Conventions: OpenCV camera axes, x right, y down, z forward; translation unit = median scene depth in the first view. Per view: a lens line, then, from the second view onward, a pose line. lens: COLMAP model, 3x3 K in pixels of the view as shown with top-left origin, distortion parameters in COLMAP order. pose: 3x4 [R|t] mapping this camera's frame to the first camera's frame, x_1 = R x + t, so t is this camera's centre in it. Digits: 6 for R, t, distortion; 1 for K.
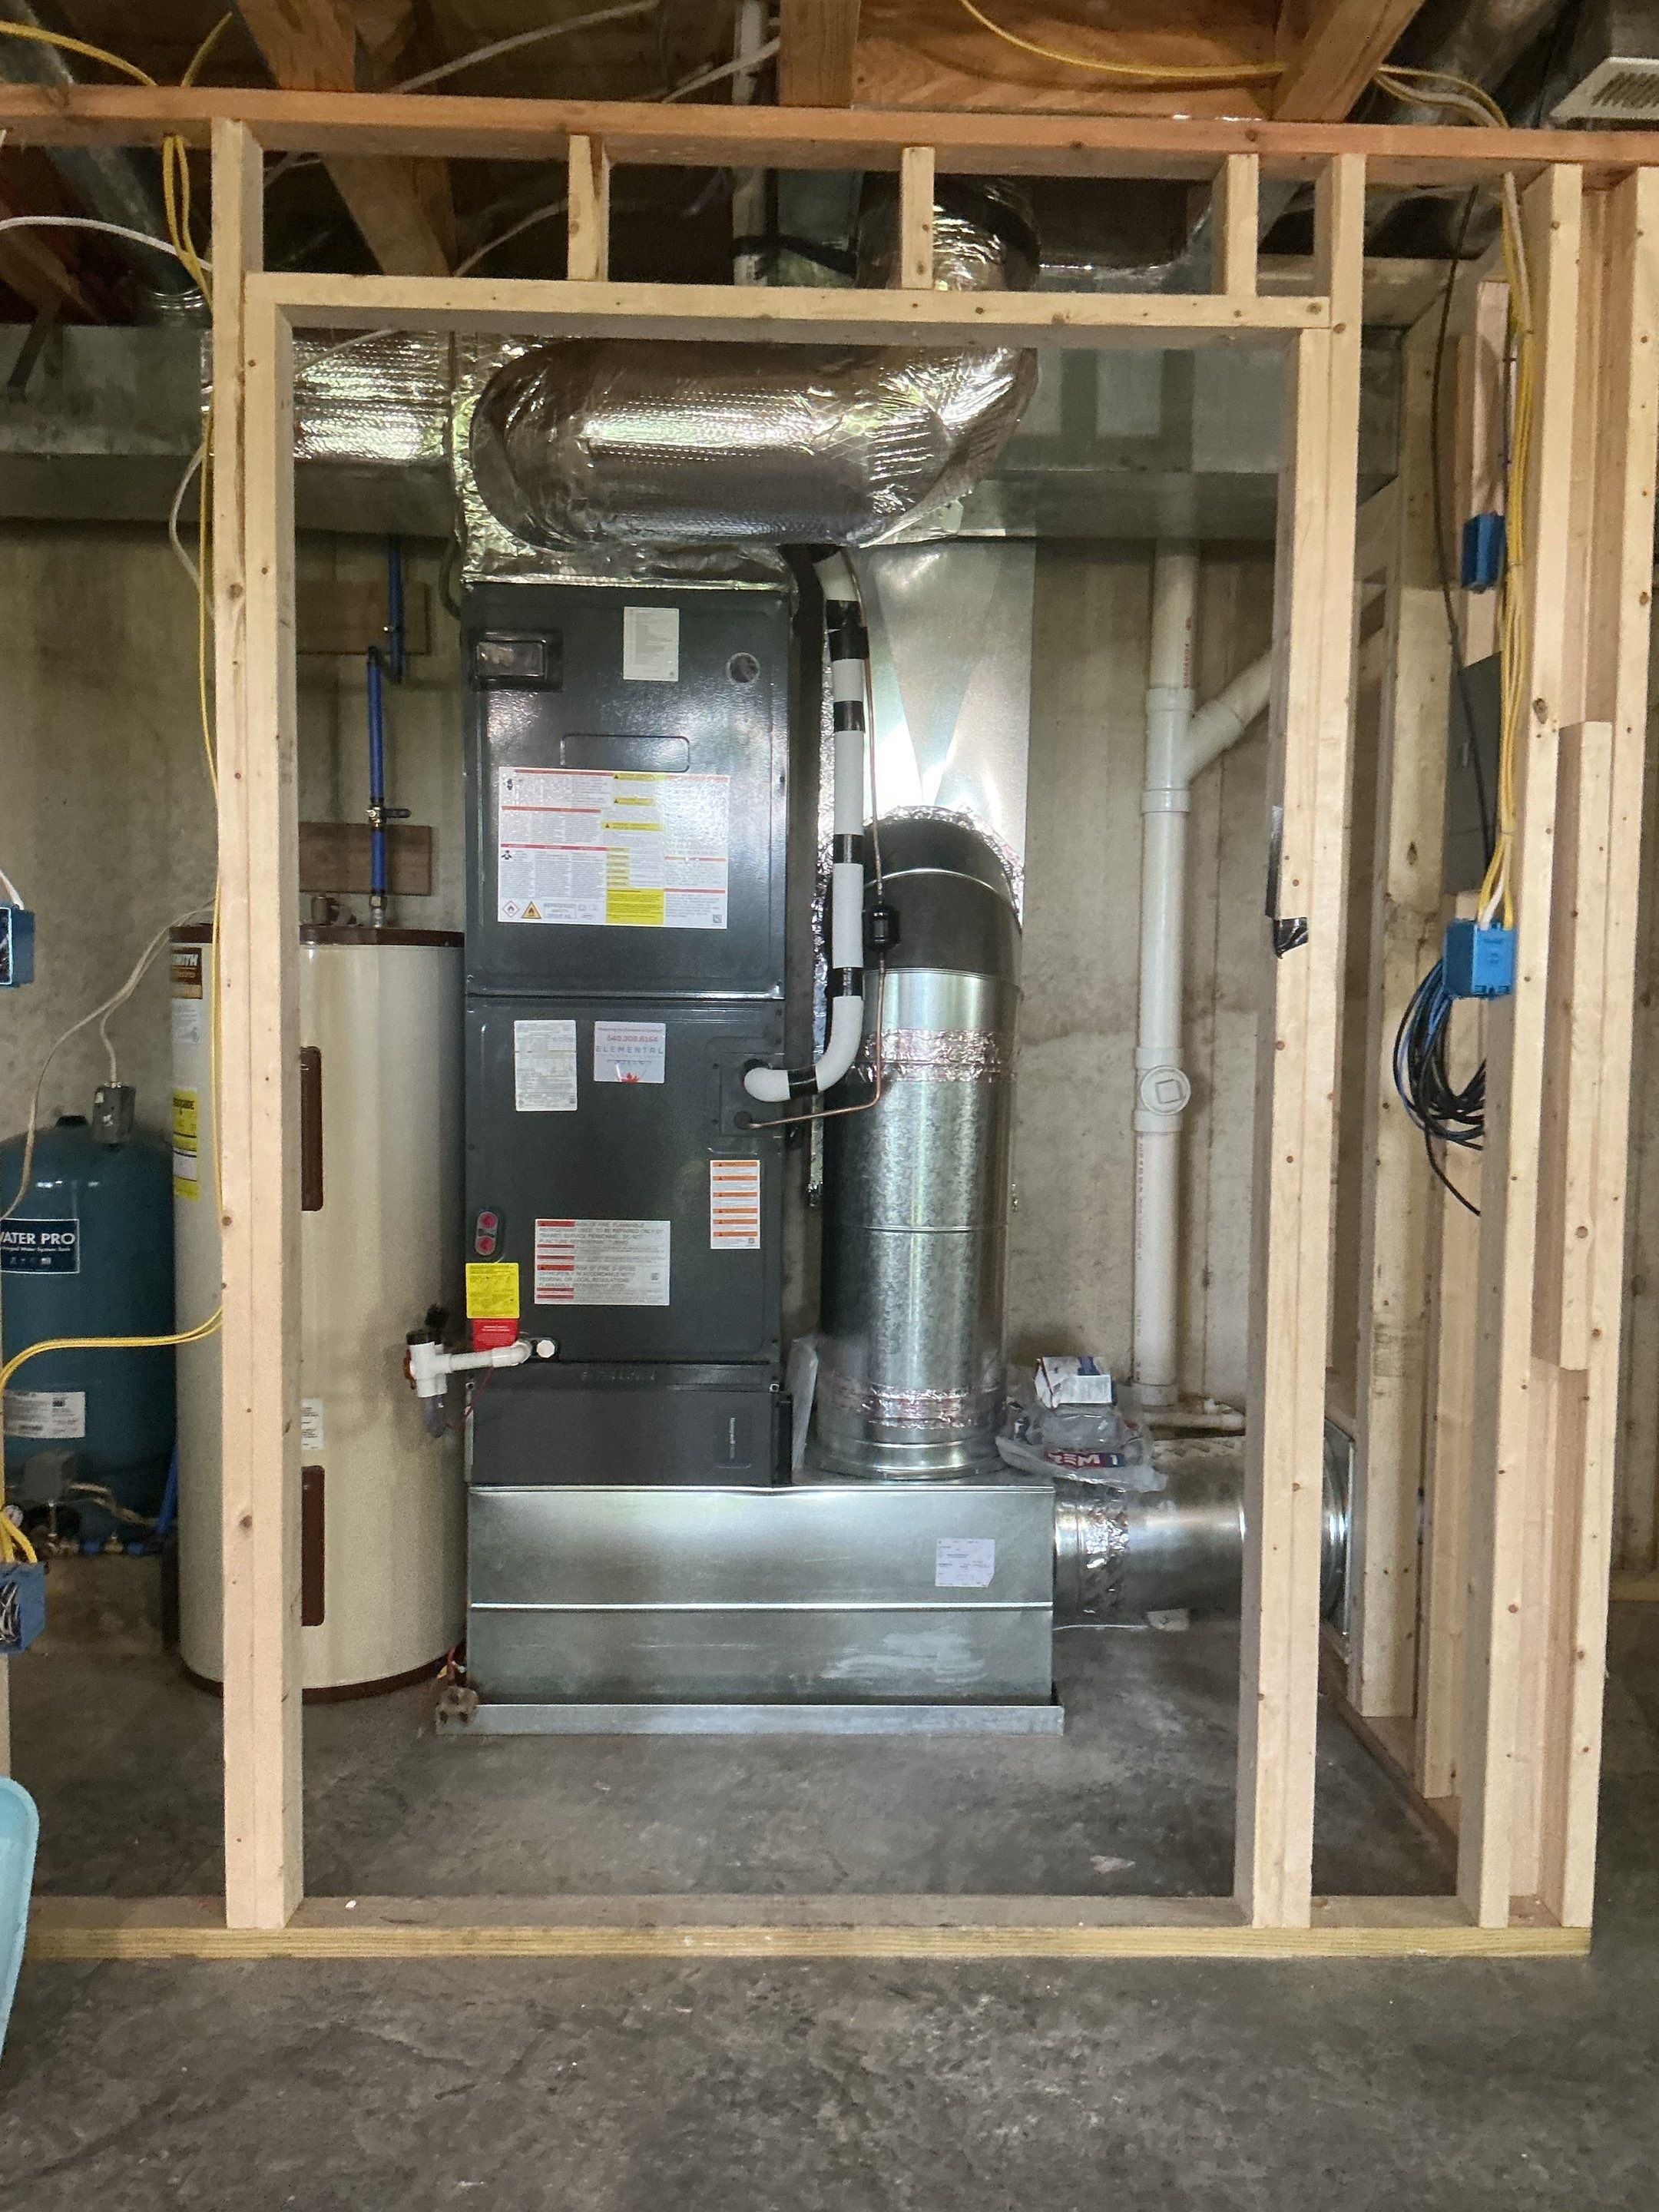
lens RADIAL K [[1821.8, 0, 834.6], [0, 1821.8, 1105.6], [0, 0, 1]] dist [0.122732, -0.257074]
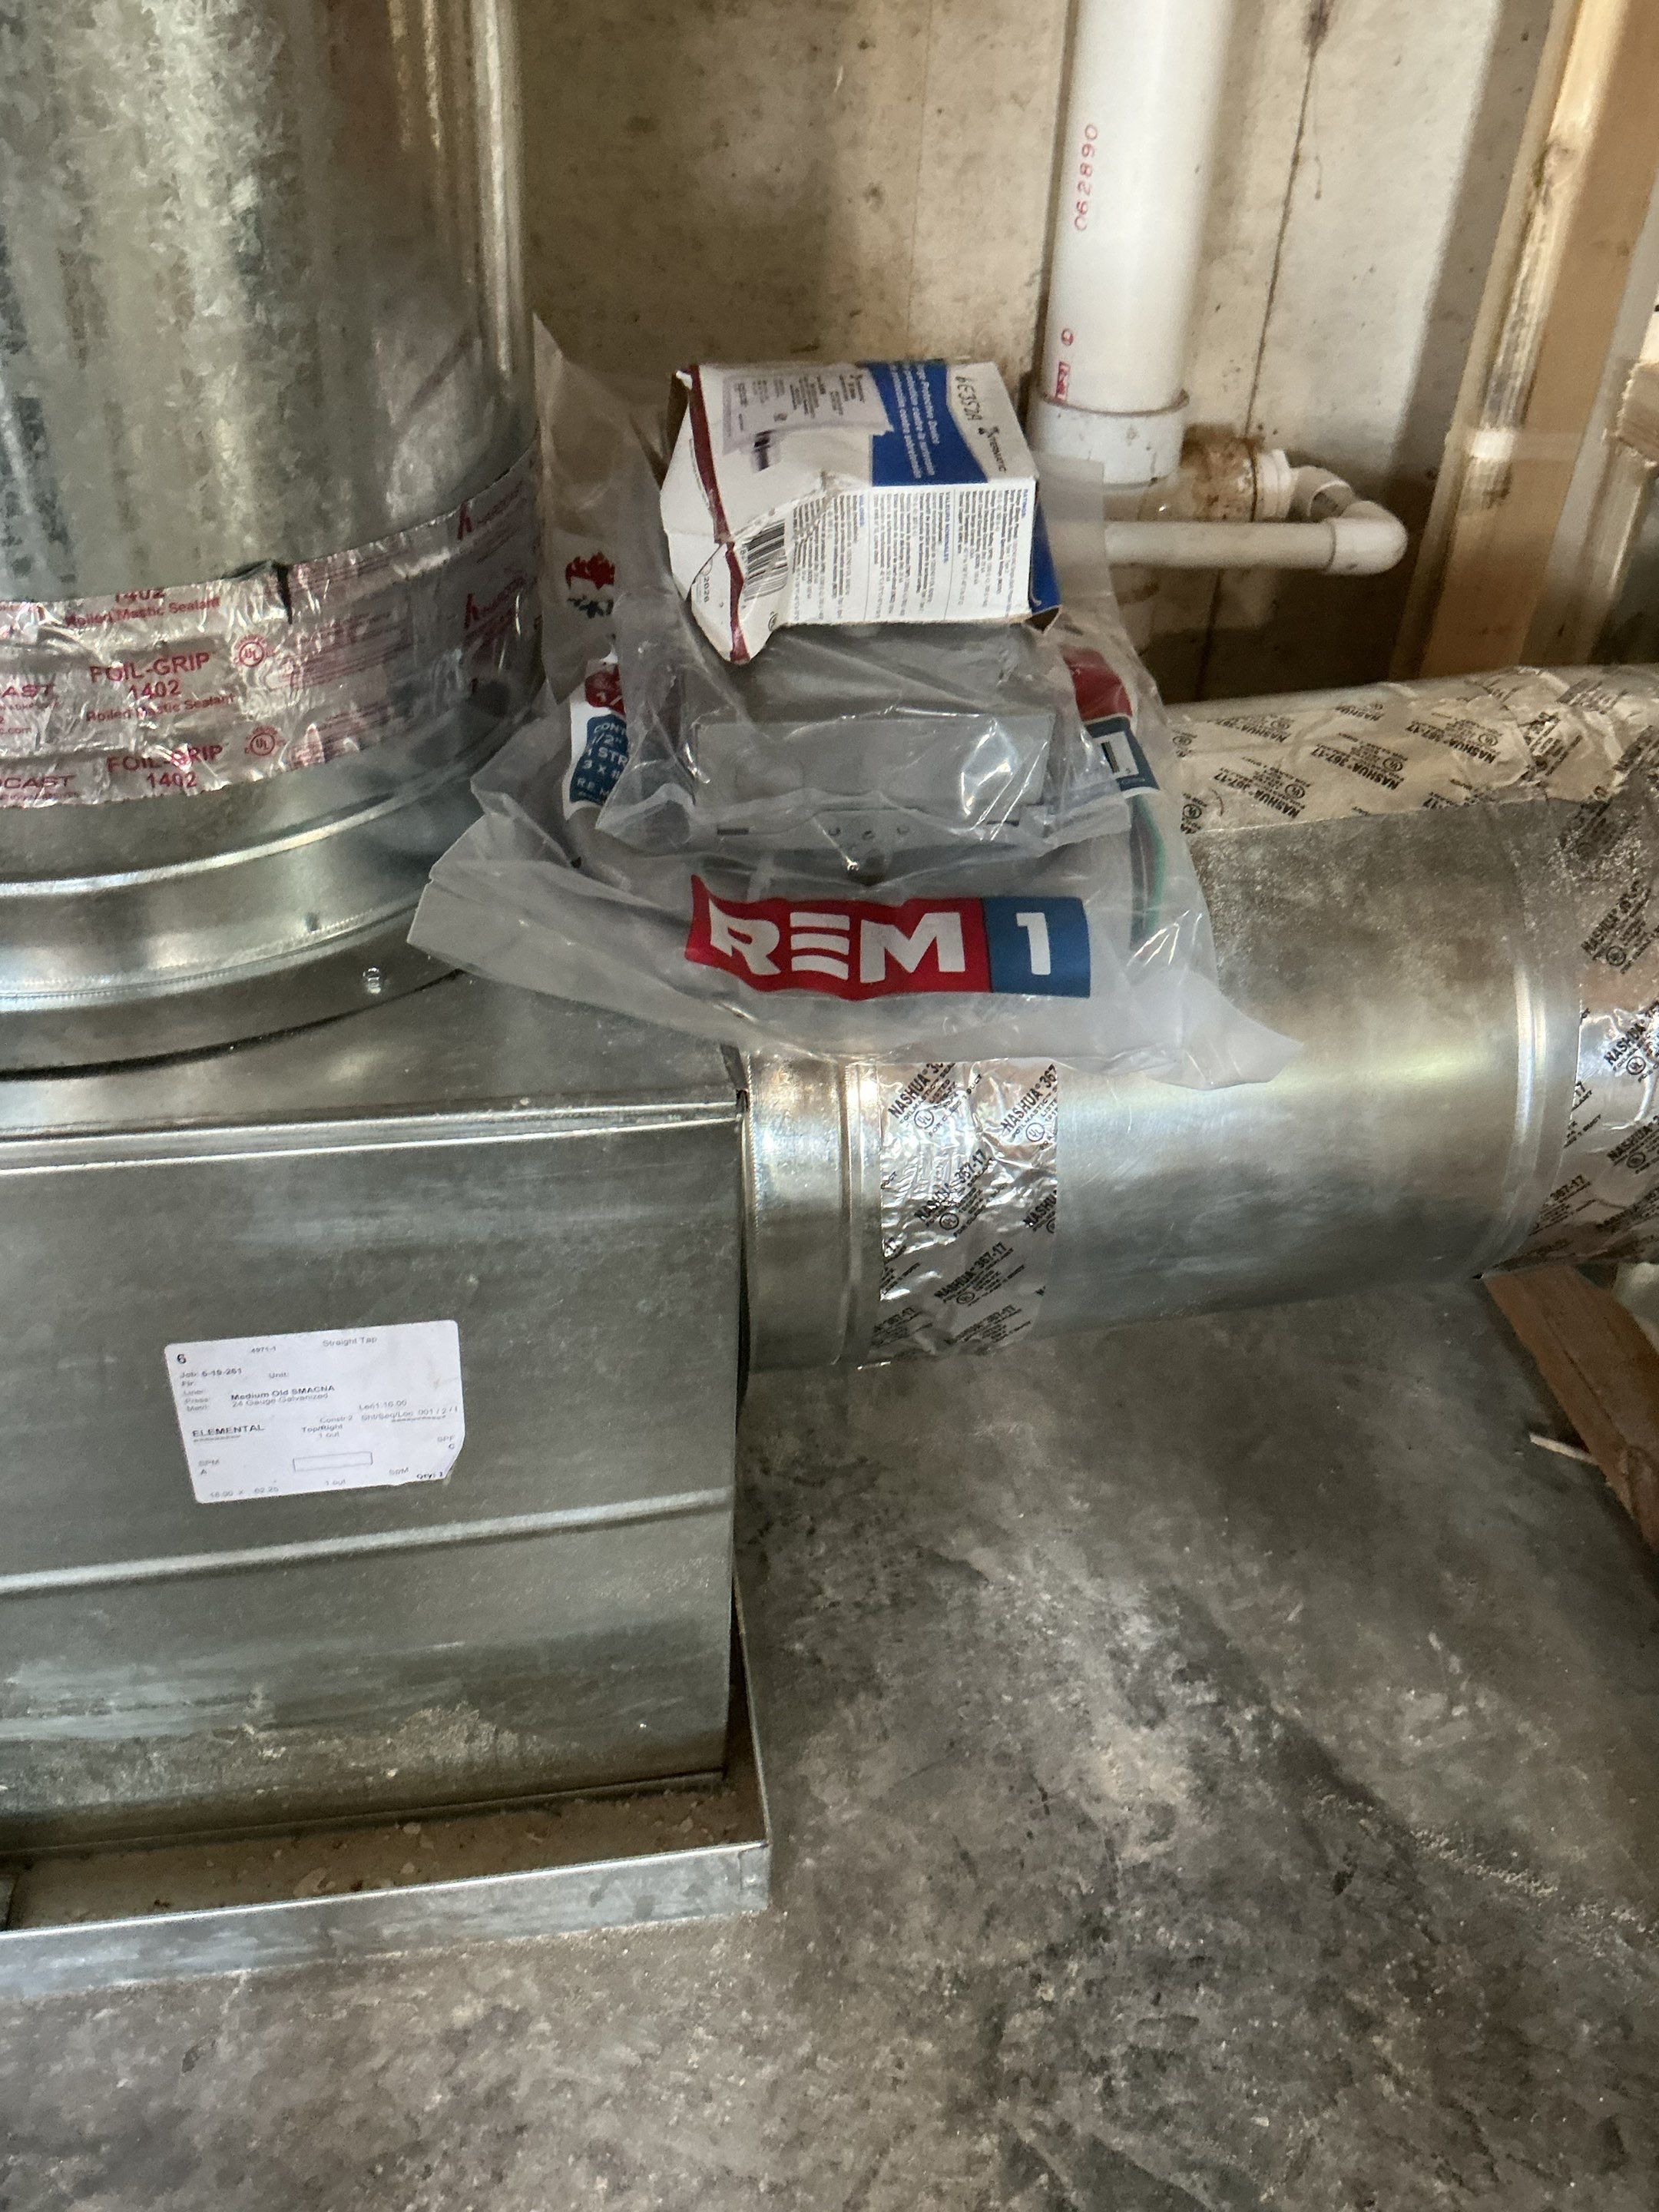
lens RADIAL K [[1821.8, 0, 834.6], [0, 1821.8, 1105.6], [0, 0, 1]] dist [0.122732, -0.257074]
pose [[0.992425, -0.047504, 0.113299, 0.103496], [-0.022976, 0.834183, 0.551009, 0.094794], [-0.120688, -0.549438, 0.826772, 0.800180]]
